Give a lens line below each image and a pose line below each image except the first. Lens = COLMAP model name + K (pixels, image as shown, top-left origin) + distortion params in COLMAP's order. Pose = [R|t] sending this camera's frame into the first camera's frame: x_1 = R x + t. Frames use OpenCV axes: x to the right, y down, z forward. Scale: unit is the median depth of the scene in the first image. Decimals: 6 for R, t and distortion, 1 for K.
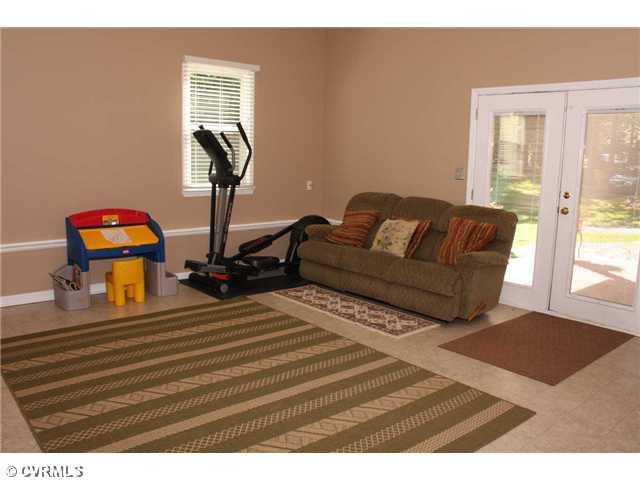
lens RADIAL K [[545.8, 0, 320.0], [0, 545.8, 240.0], [0, 0, 1]] dist [-0.141636, 0.130461]
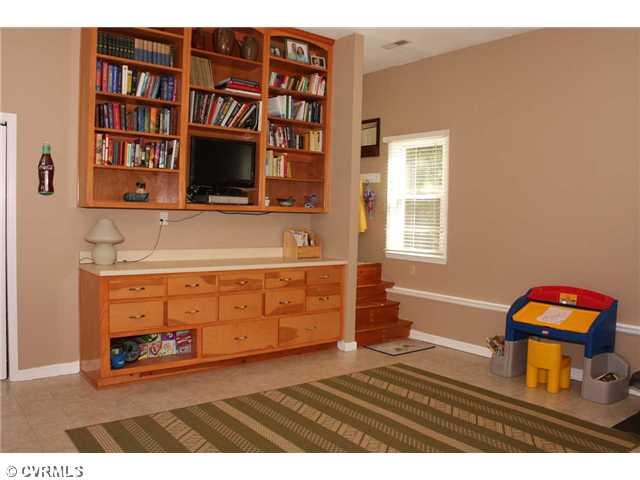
lens RADIAL K [[545.8, 0, 320.0], [0, 545.8, 240.0], [0, 0, 1]] dist [-0.141636, 0.130461]
pose [[-0.056456, 0.028997, -0.997984, 0.577033], [-0.178785, 0.983128, 0.038679, -0.101505], [0.982267, 0.180608, -0.050319, 0.634000]]
